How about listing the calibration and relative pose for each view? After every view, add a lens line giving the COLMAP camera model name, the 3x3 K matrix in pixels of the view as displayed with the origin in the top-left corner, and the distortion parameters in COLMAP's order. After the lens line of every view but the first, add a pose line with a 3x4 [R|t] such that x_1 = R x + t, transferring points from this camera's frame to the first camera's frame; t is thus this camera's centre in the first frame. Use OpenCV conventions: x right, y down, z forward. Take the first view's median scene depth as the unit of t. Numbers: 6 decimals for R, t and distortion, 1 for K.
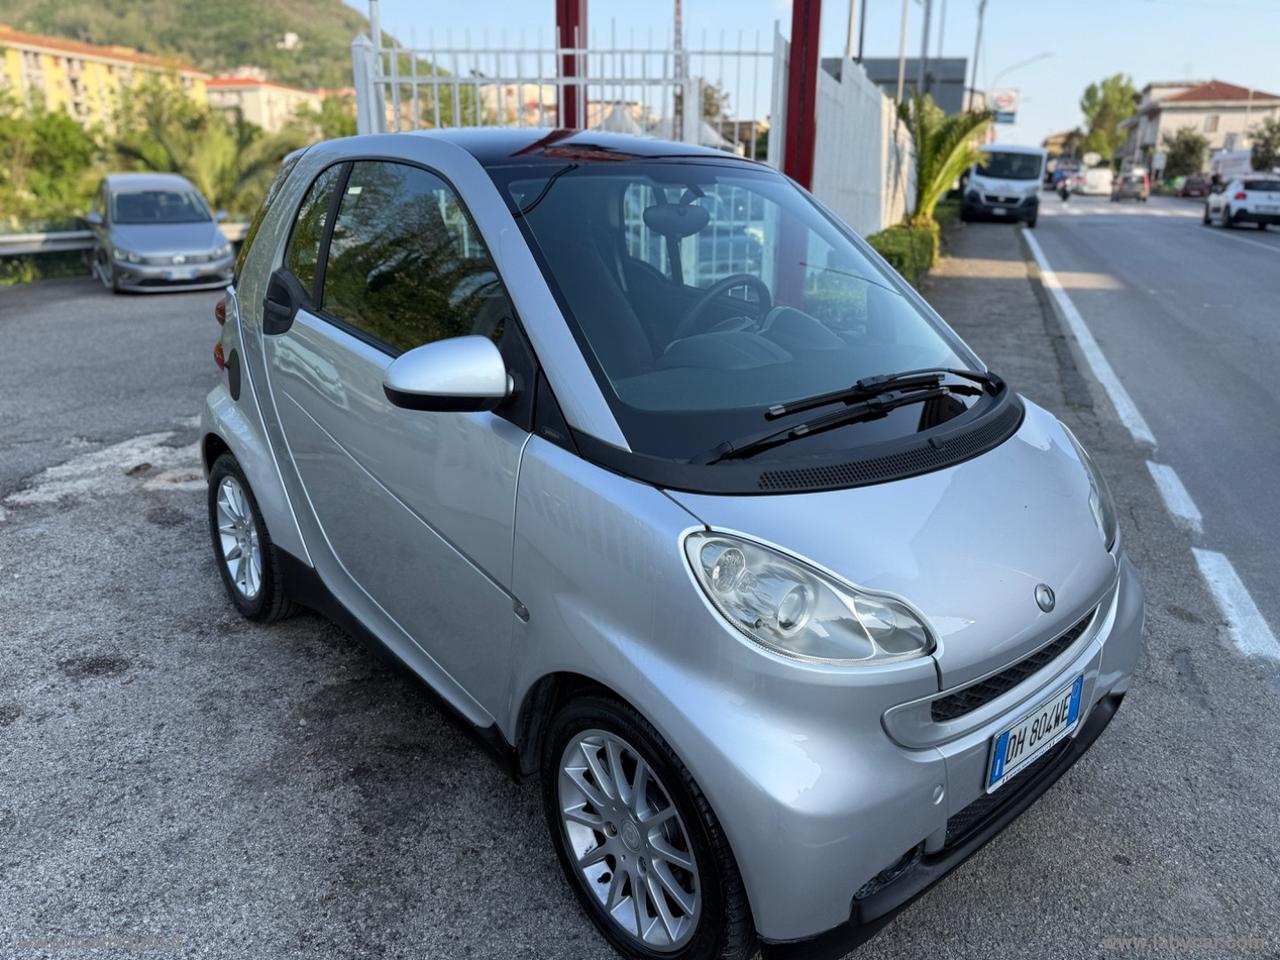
lens RADIAL K [[926.0, 0, 640.0], [0, 926.0, 480.0], [0, 0, 1]] dist [-0.000169, -0.008407]
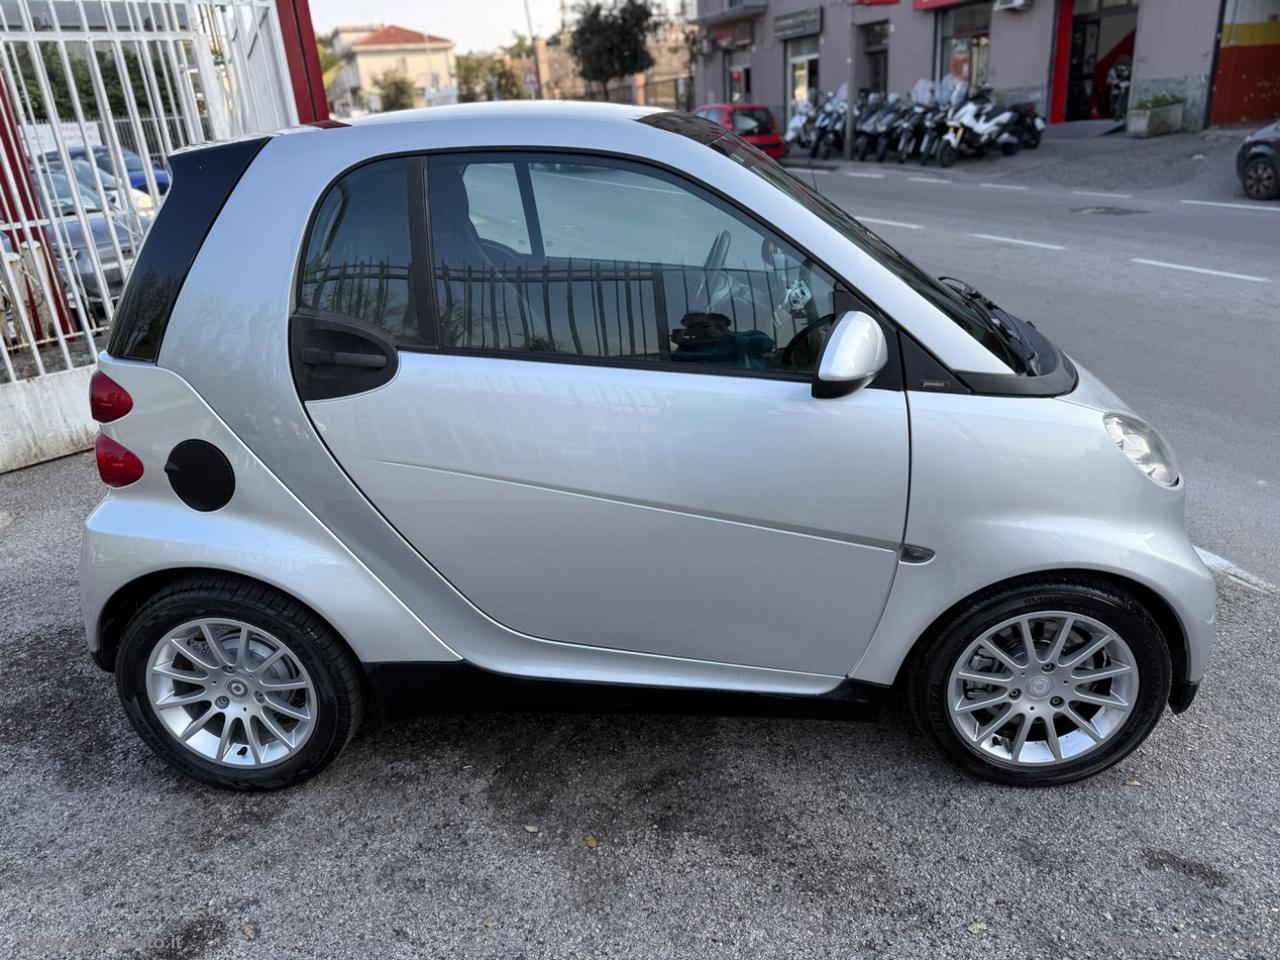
lens RADIAL K [[926.0, 0, 640.0], [0, 926.0, 480.0], [0, 0, 1]] dist [-0.000169, -0.008407]
pose [[0.706433, -0.311382, 0.635605, -0.638567], [0.279408, 0.947779, 0.153771, -0.123979], [-0.650294, 0.068964, 0.756546, 0.239600]]
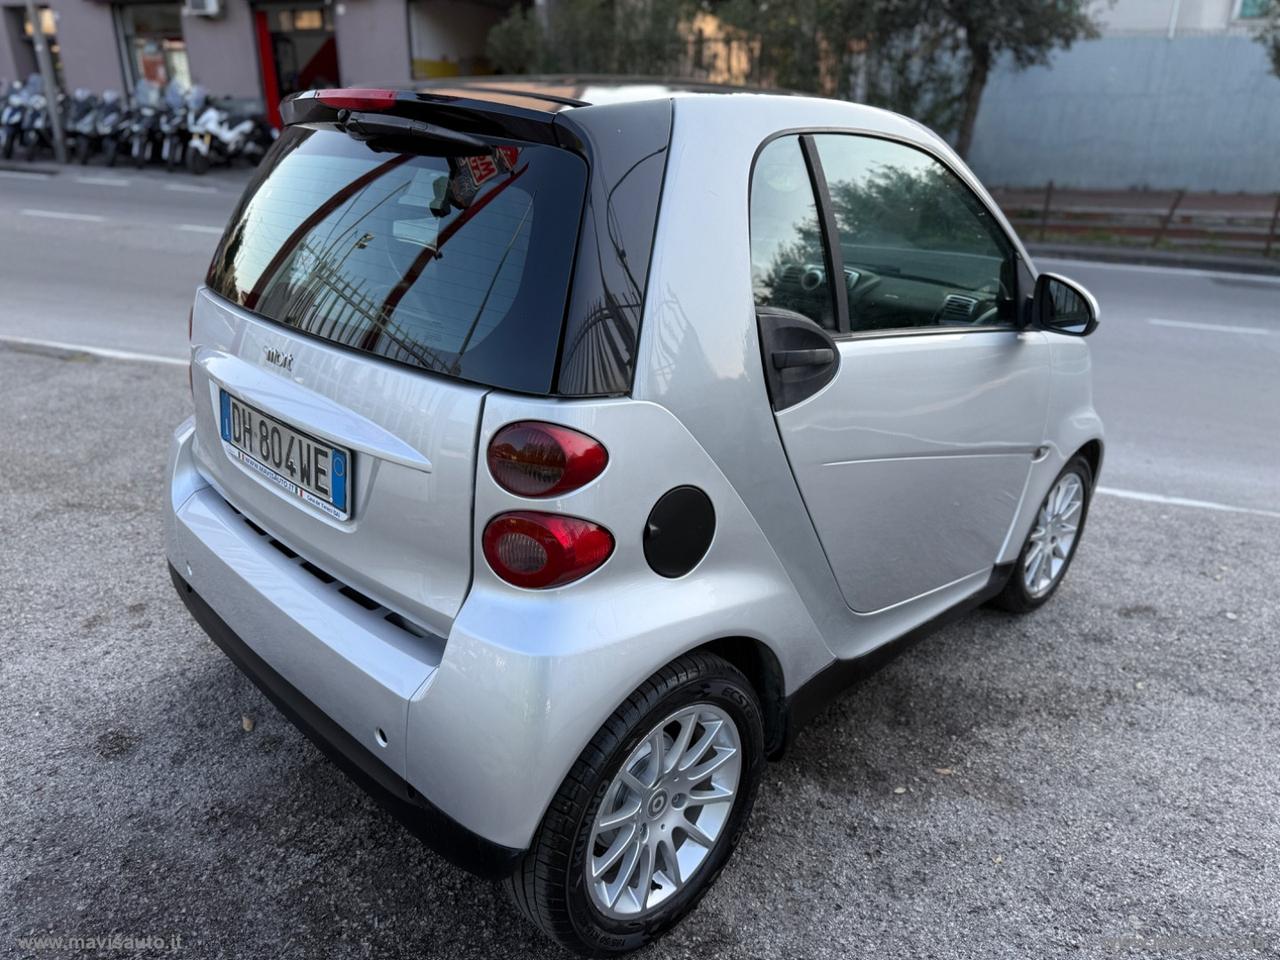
lens RADIAL K [[926.0, 0, 640.0], [0, 926.0, 480.0], [0, 0, 1]] dist [-0.000169, -0.008407]
pose [[-0.073475, -0.382380, 0.921079, -0.907968], [0.275667, 0.879805, 0.387235, -0.351910], [-0.958441, 0.282363, 0.040766, 0.972965]]
